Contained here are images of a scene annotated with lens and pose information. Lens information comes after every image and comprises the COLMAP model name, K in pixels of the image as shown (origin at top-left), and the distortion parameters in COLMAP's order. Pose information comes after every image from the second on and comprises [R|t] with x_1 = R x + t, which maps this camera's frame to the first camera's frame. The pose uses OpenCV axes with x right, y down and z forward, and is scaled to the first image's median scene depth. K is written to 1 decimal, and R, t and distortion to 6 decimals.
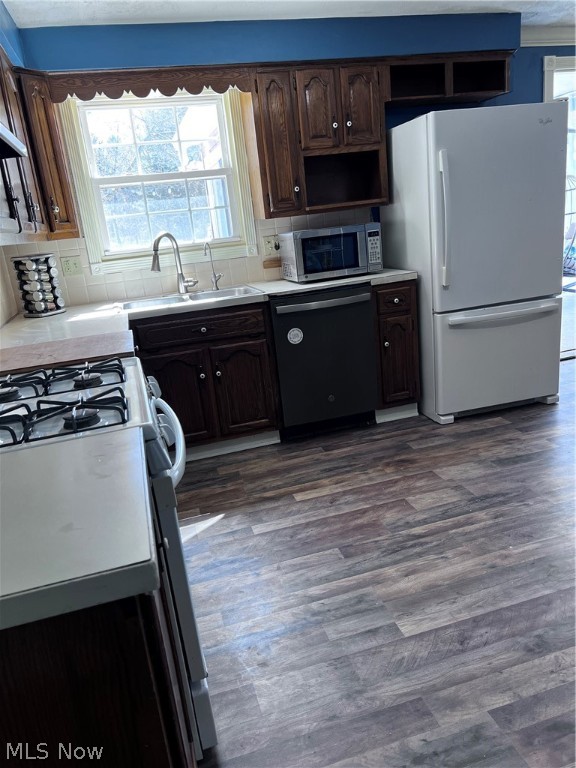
lens RADIAL K [[584.9, 0, 291.1], [0, 584.9, 390.4], [0, 0, 1]] dist [0.040283, -0.022371]
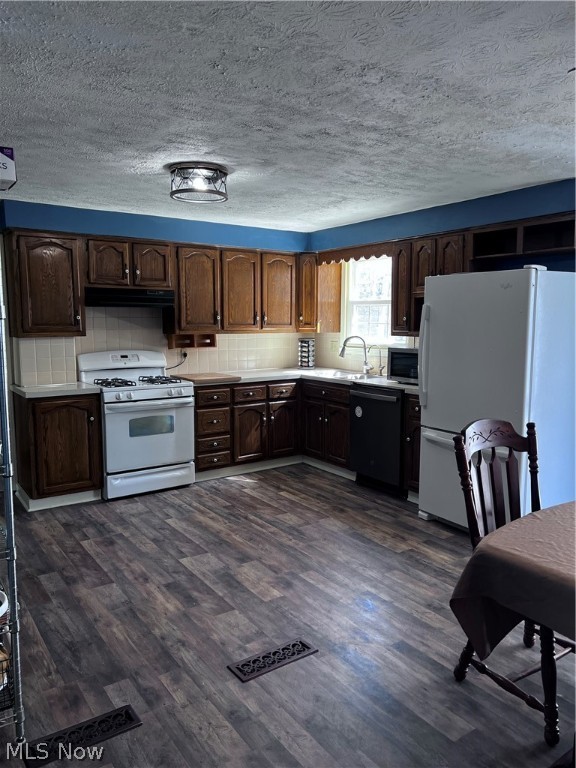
lens RADIAL K [[584.9, 0, 292.3], [0, 584.9, 381.7], [0, 0, 1]] dist [0.040283, -0.022371]
pose [[0.309727, 0.201548, -0.929219, 1.509985], [-0.308967, 0.945575, 0.102111, -0.300821], [0.899227, 0.255471, 0.355142, 0.328304]]
